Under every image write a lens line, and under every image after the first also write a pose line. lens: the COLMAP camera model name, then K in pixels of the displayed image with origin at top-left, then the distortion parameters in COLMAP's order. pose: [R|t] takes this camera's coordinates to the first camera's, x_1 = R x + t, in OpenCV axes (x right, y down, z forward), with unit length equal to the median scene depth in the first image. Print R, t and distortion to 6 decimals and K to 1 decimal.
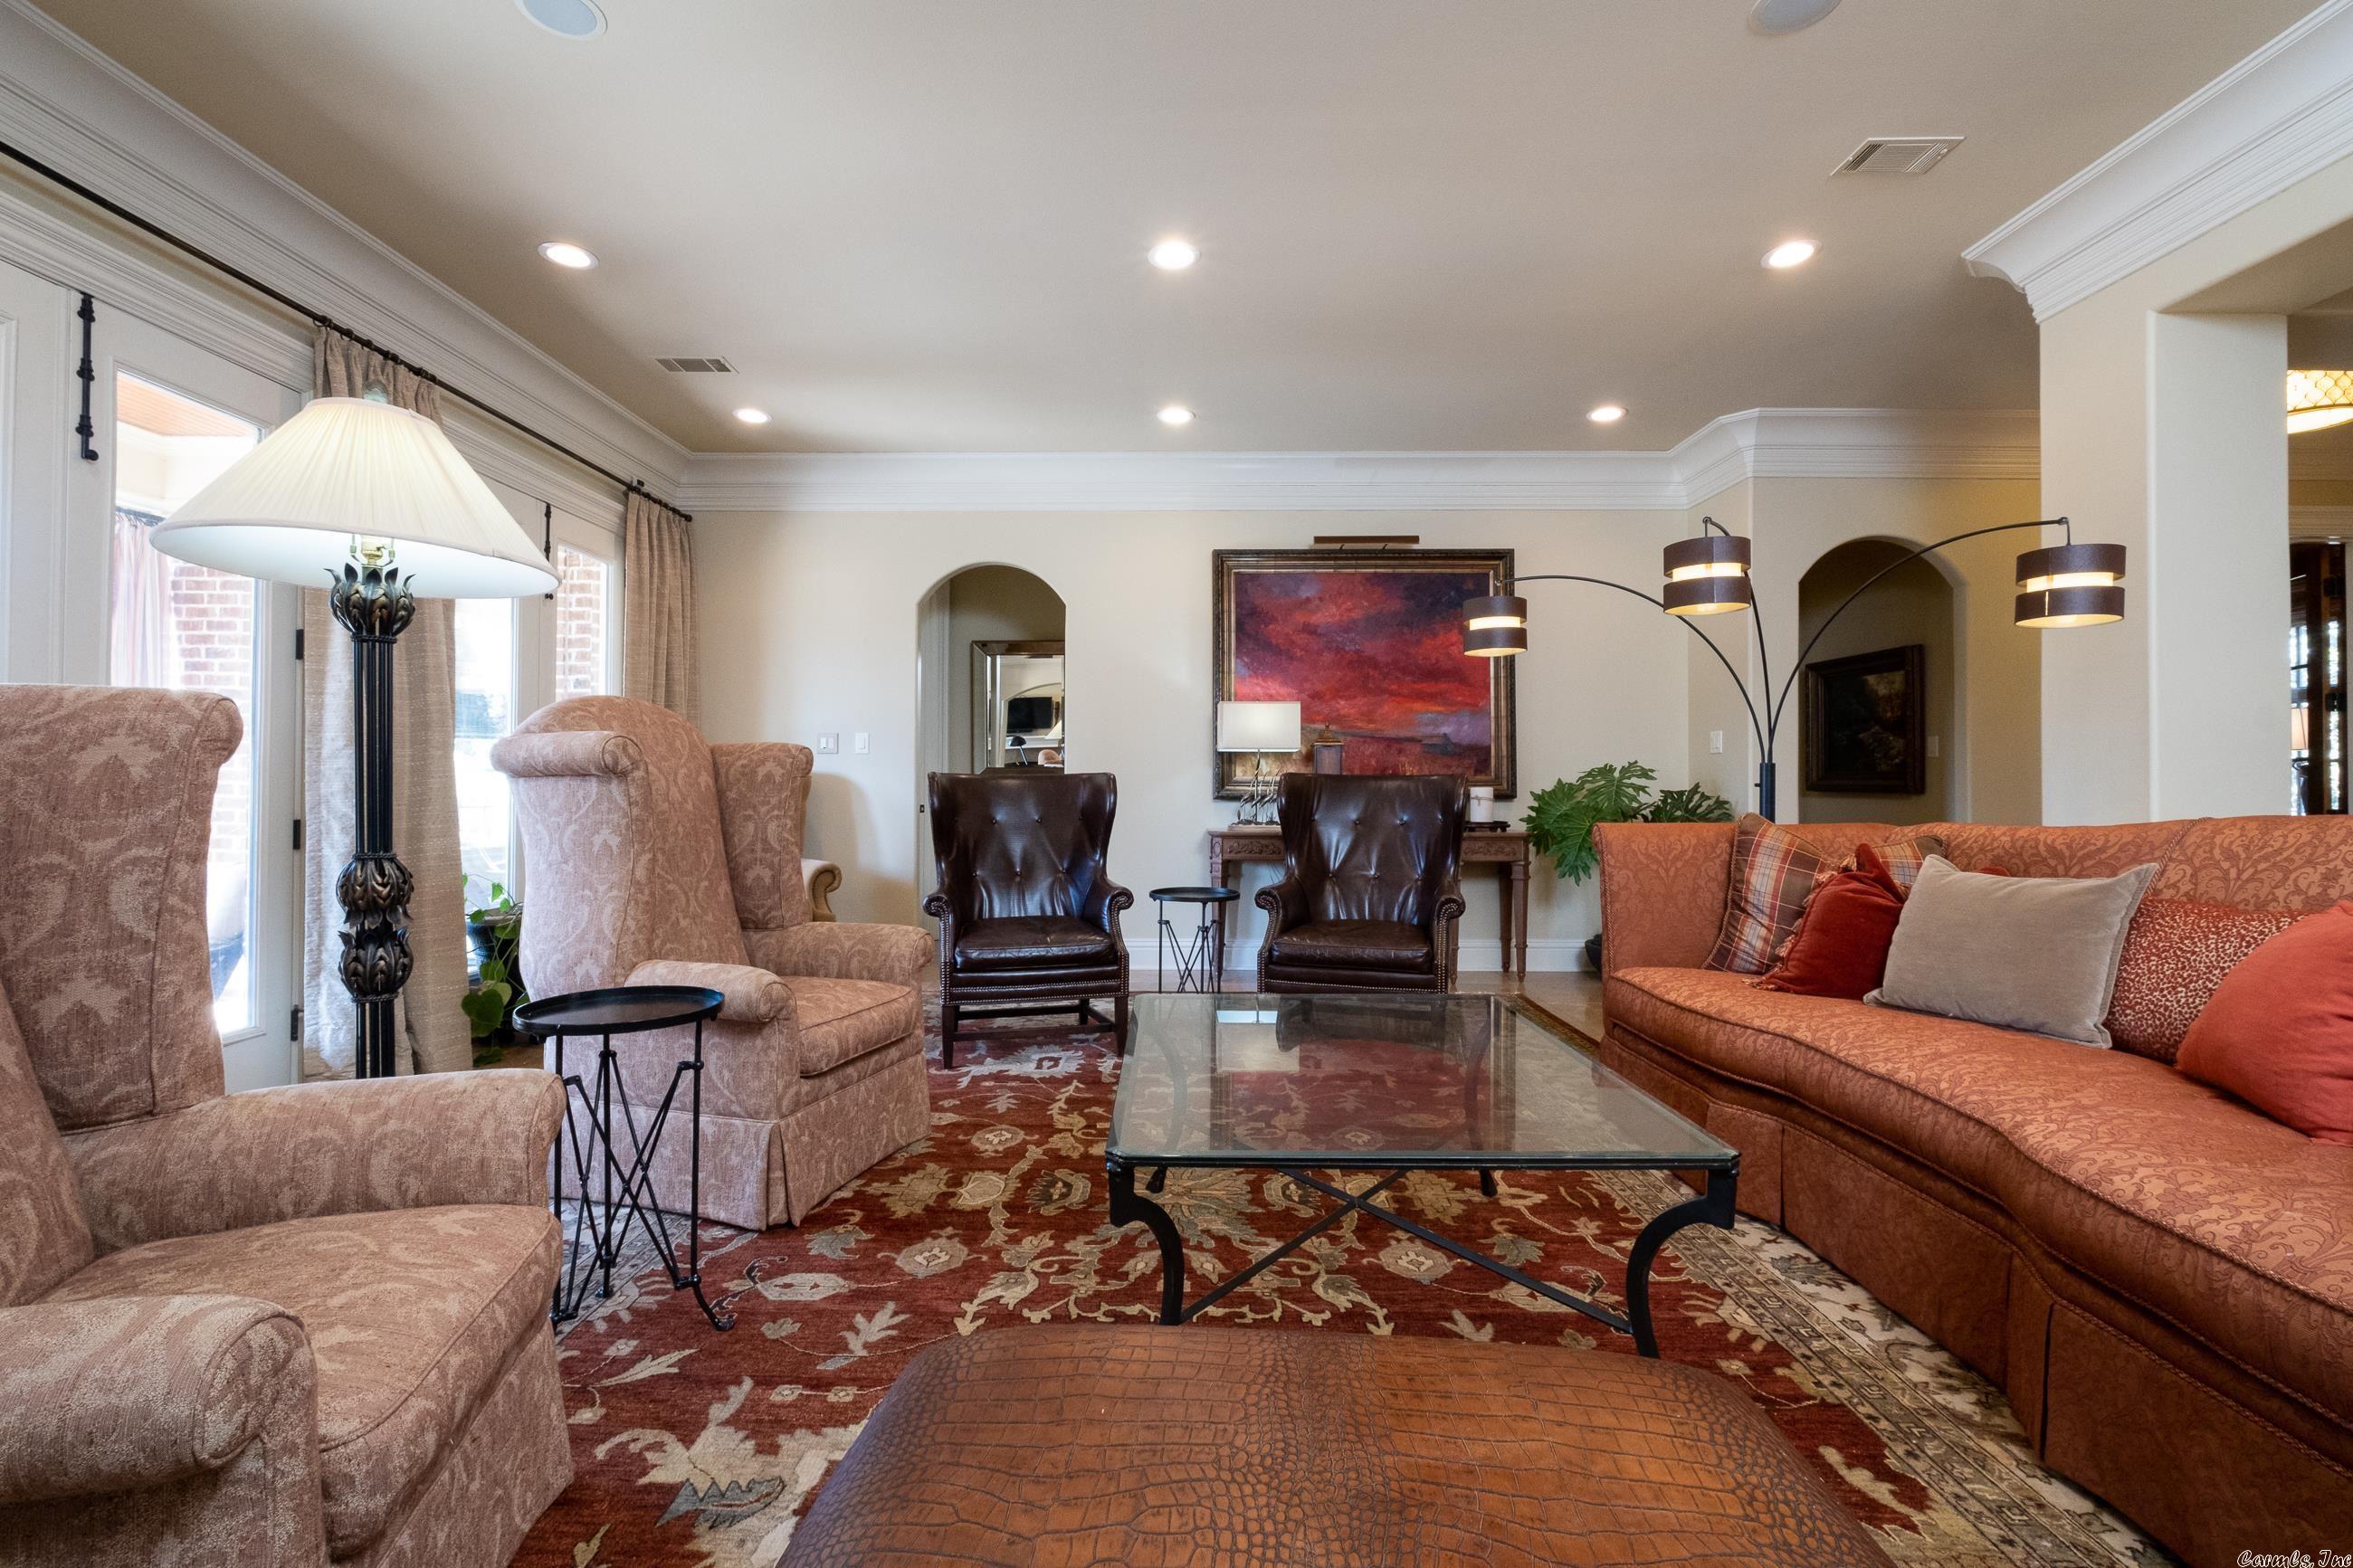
lens RADIAL K [[1066.0, 0, 1185.5], [0, 1066.0, 798.4], [0, 0, 1]] dist [-0.001777, -0.000054]
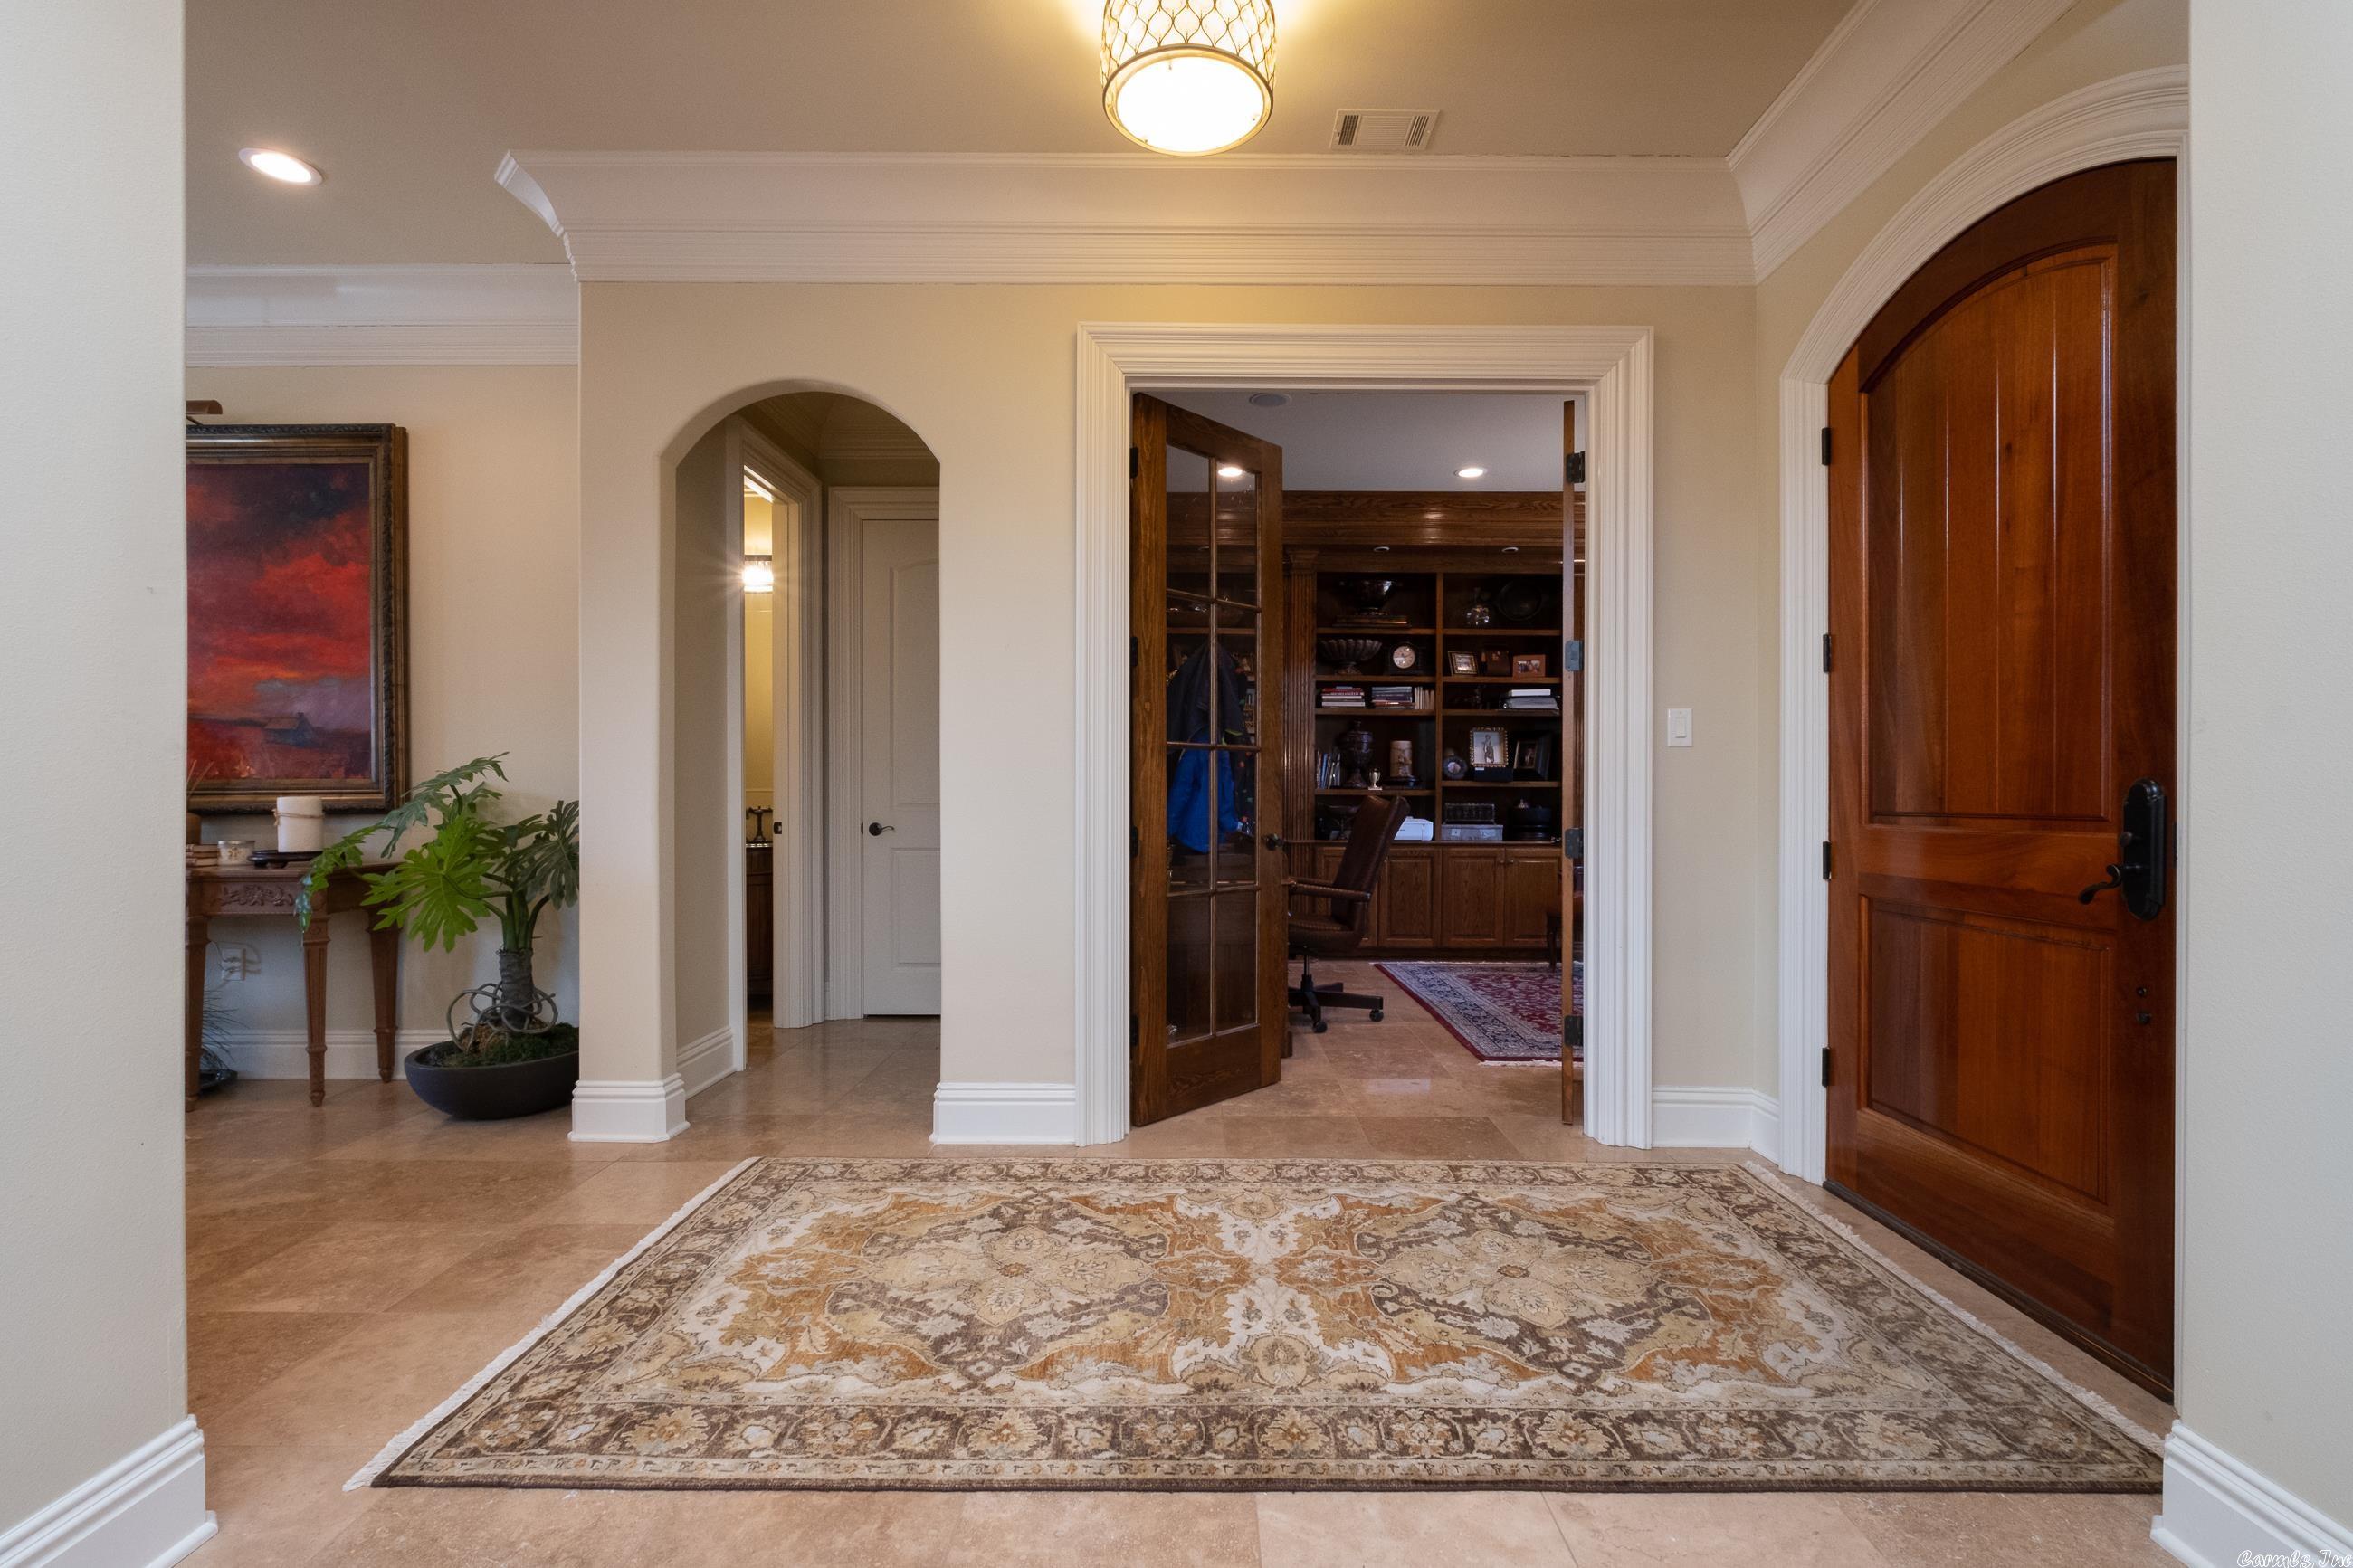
lens RADIAL K [[1066.0, 0, 1185.5], [0, 1066.0, 798.4], [0, 0, 1]] dist [-0.001777, -0.000054]
pose [[0.999968, 0.006477, -0.004642, 1.447070], [-0.006487, 0.999977, -0.002142, -0.022120], [0.004628, 0.002172, 0.999987, 0.679535]]
